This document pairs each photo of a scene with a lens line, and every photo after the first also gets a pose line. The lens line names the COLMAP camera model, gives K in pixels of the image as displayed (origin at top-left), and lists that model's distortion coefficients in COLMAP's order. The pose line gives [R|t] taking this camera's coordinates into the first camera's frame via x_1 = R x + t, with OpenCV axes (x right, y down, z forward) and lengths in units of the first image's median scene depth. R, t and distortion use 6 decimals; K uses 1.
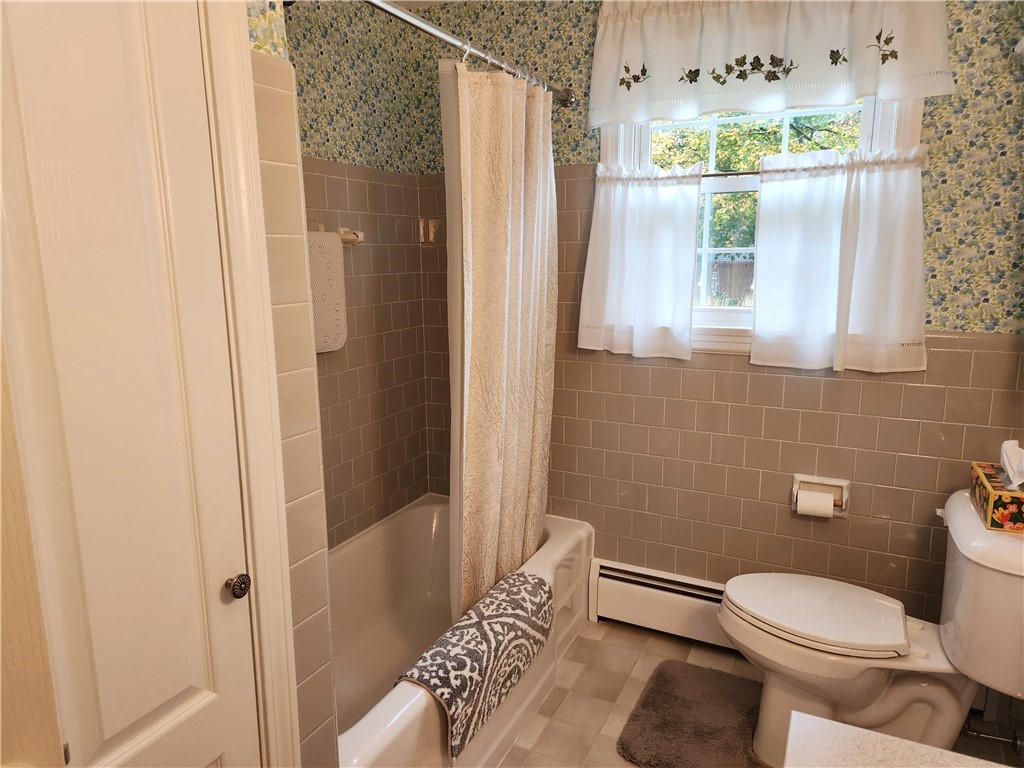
lens RADIAL K [[683.1, 0, 512.7], [0, 683.1, 379.1], [0, 0, 1]] dist [0.063378, -0.044102]
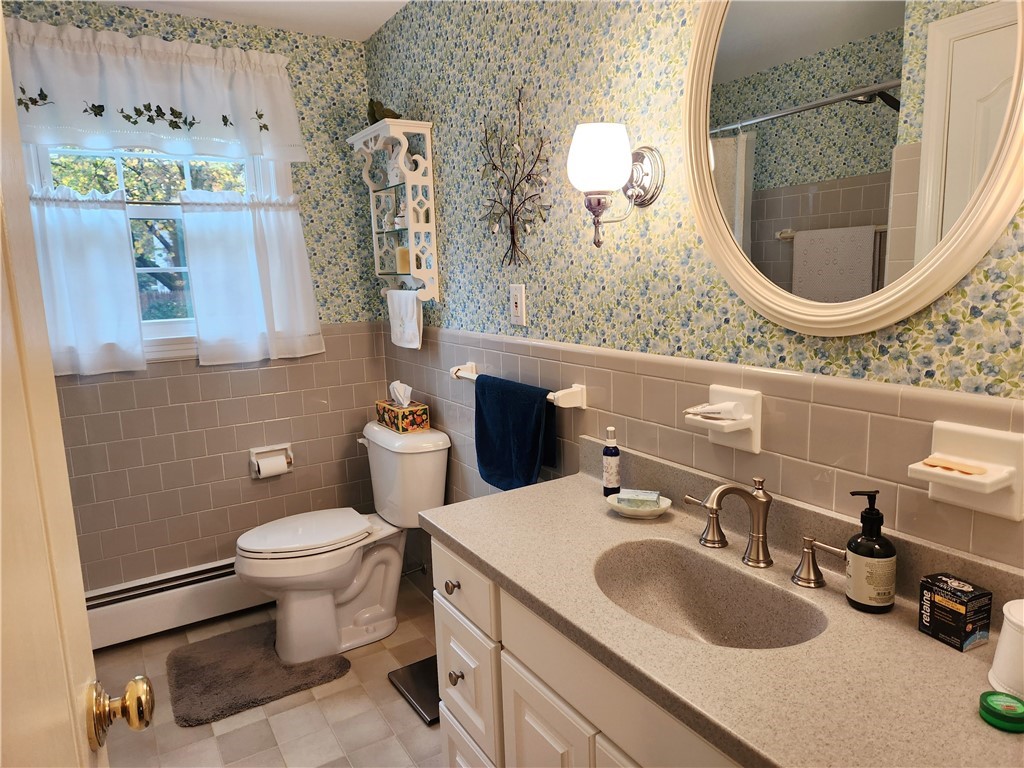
lens RADIAL K [[683.1, 0, 517.7], [0, 683.1, 384.0], [0, 0, 1]] dist [0.063378, -0.044102]
pose [[0.532036, -0.148822, 0.833540, -0.380232], [0.185205, 0.981049, 0.056945, 0.044977], [-0.826218, 0.124079, 0.549516, -0.096648]]
